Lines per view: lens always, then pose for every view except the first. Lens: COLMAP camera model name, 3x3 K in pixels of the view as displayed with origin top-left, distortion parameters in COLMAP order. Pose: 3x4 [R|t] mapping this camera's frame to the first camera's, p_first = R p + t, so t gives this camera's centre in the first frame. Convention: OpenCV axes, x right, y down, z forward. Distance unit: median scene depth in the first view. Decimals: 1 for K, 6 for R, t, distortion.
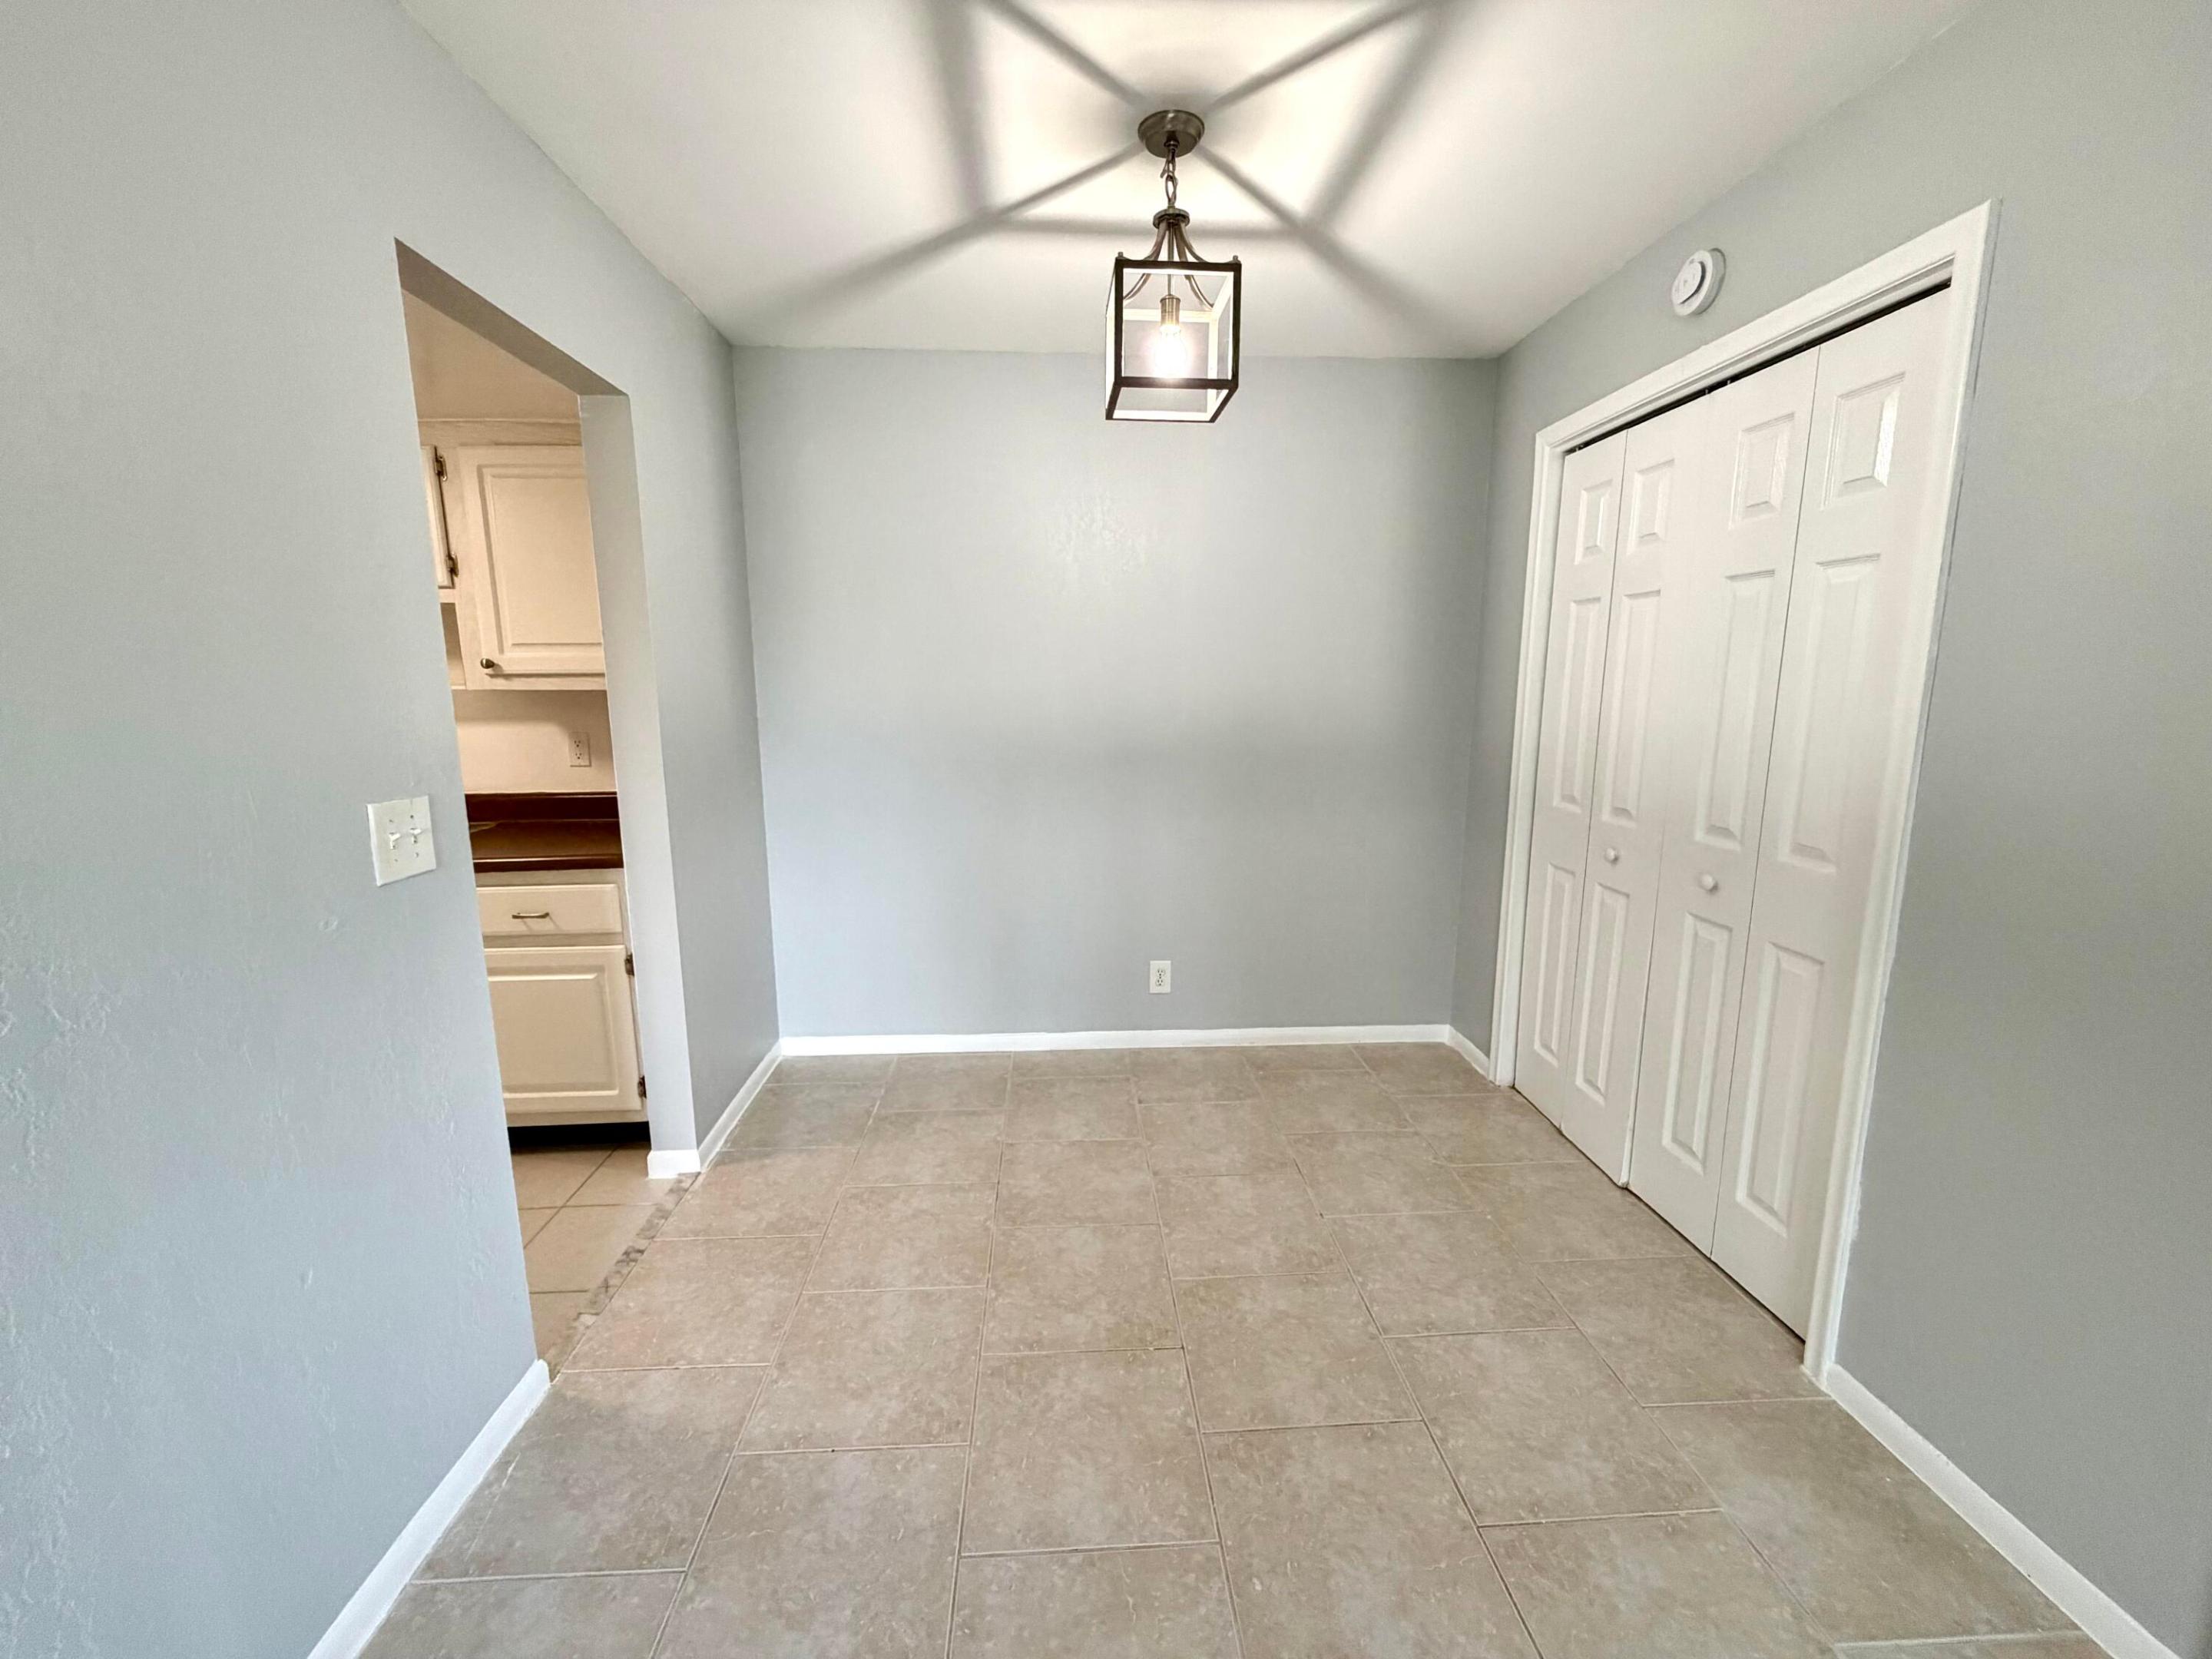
lens RADIAL K [[886.9, 0, 1106.2], [0, 886.9, 820.3], [0, 0, 1]] dist [0.012241, 0.000053]
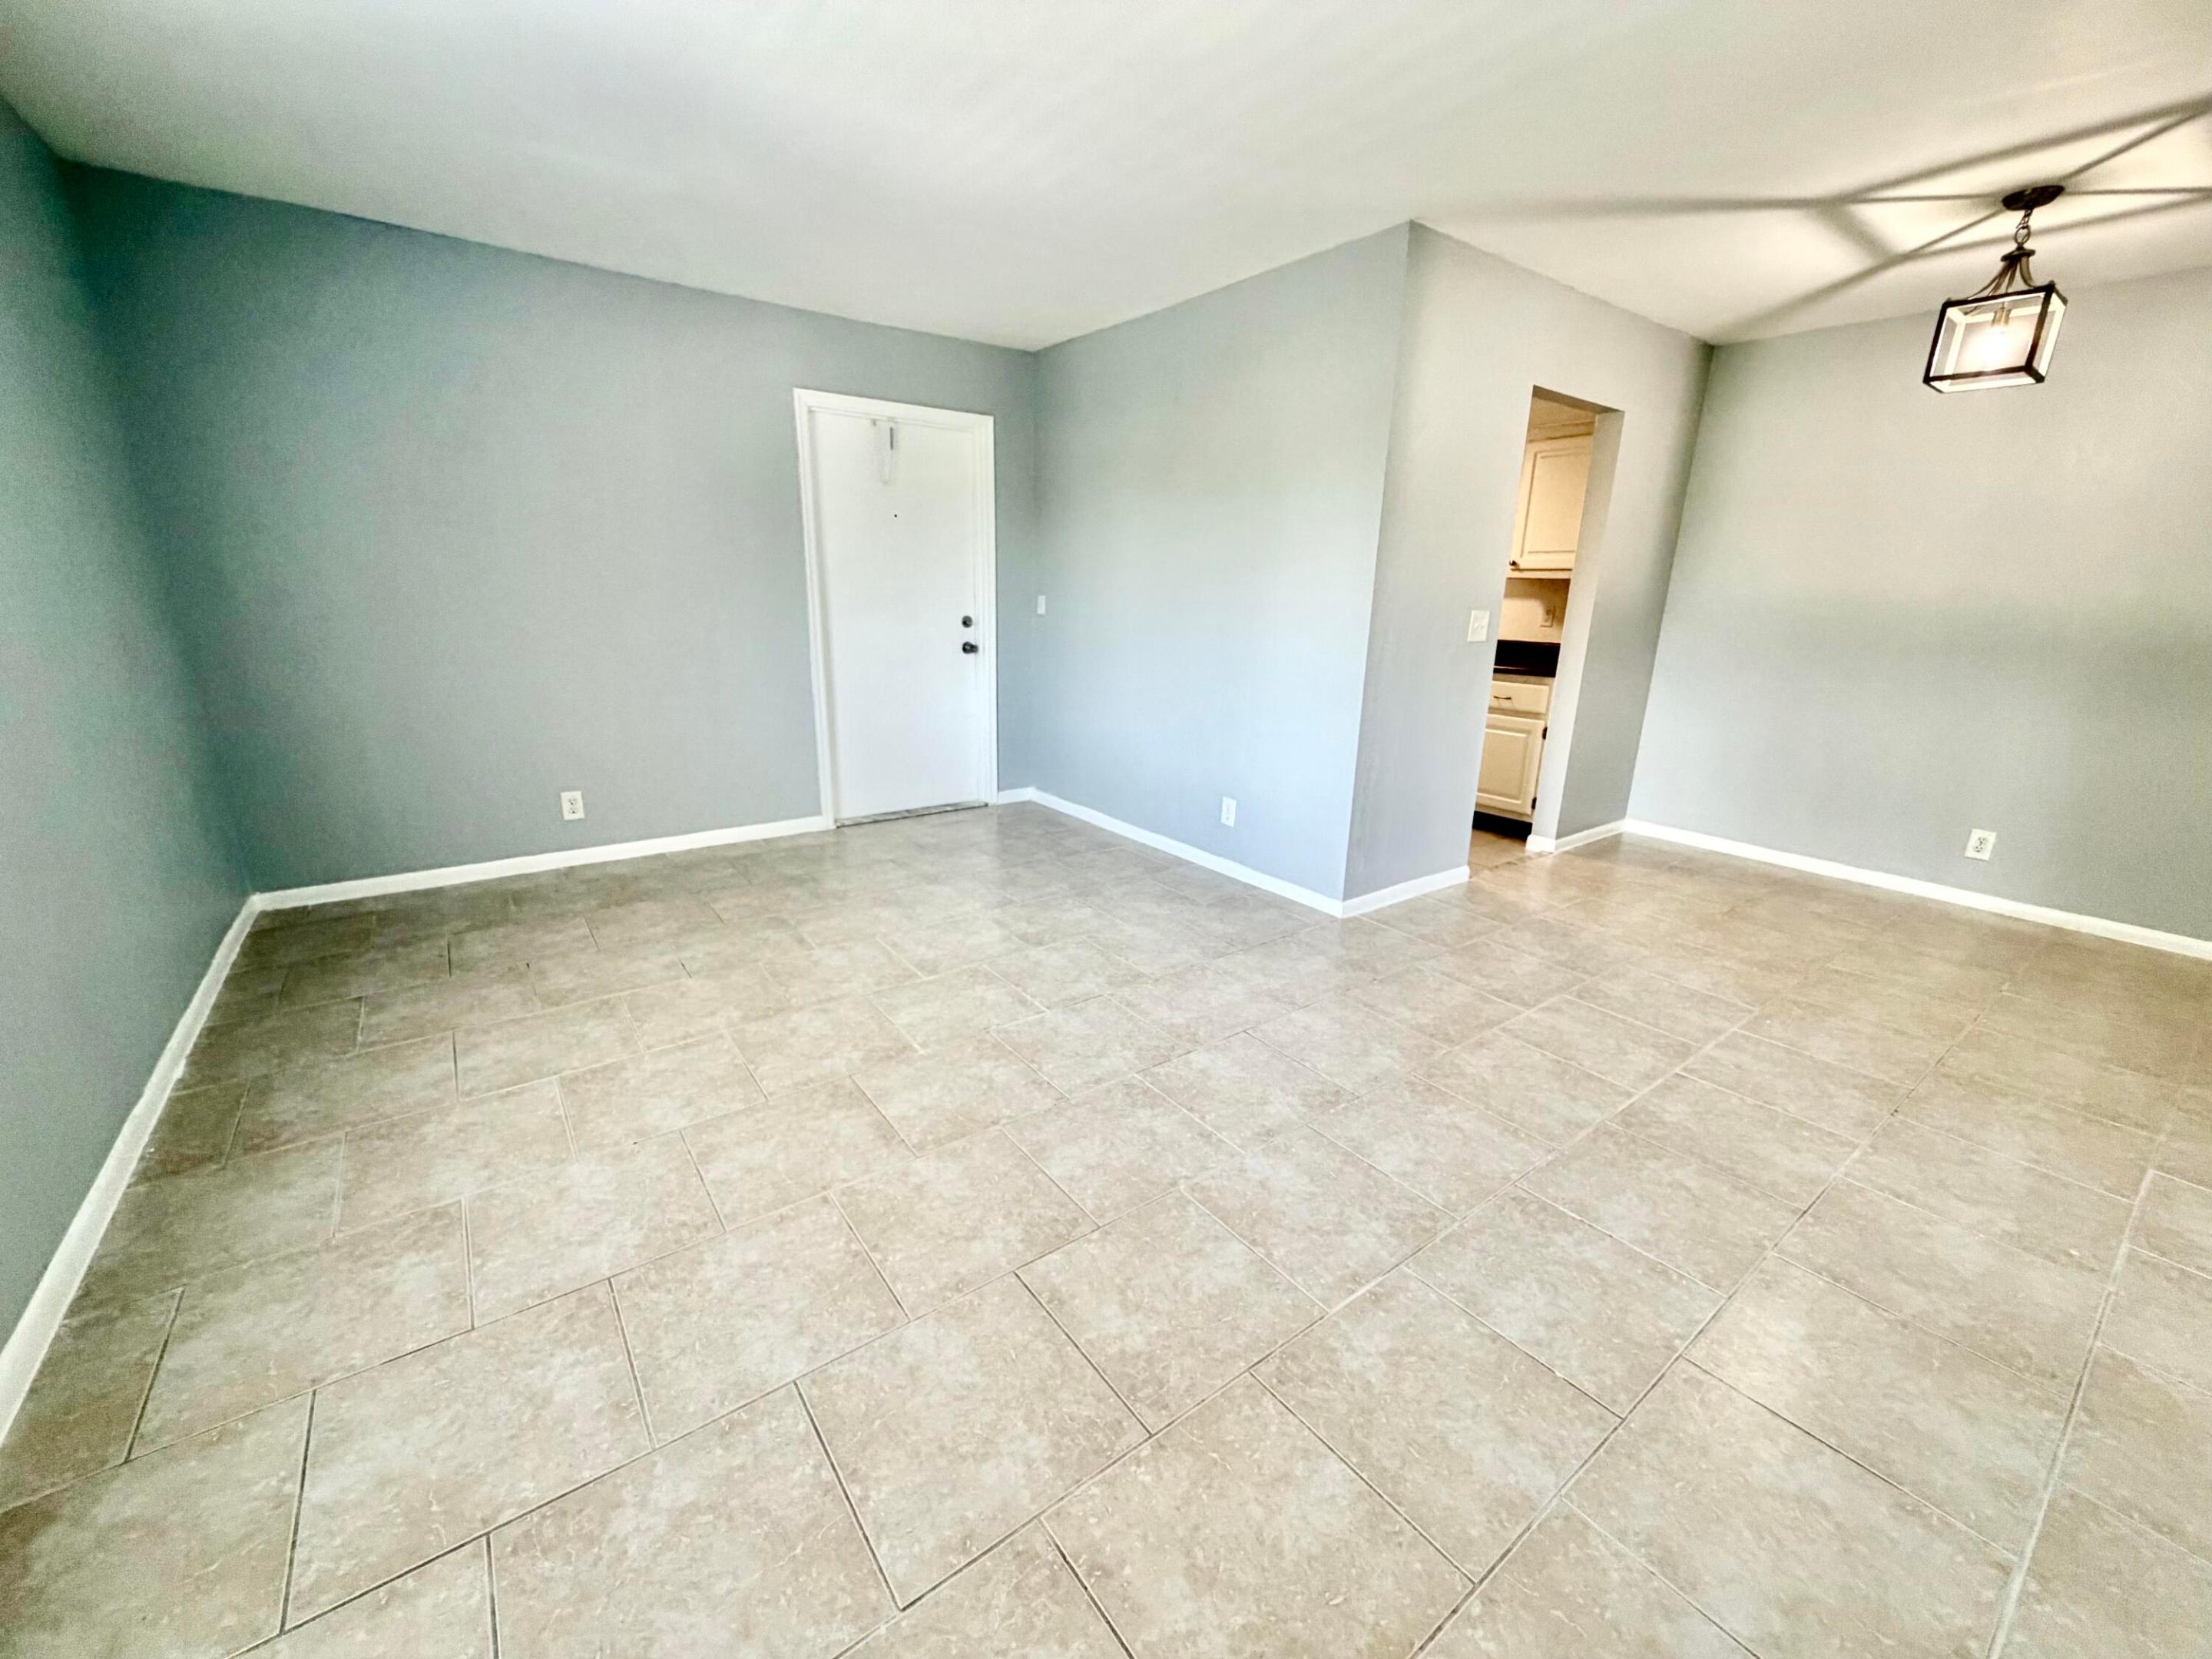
lens RADIAL K [[886.9, 0, 1106.2], [0, 886.9, 820.3], [0, 0, 1]] dist [0.012241, 0.000053]
pose [[0.551574, 0.235745, -0.800119, 0.471229], [-0.160746, 0.971292, 0.175366, 0.163410], [0.818491, 0.031889, 0.573634, -0.776896]]
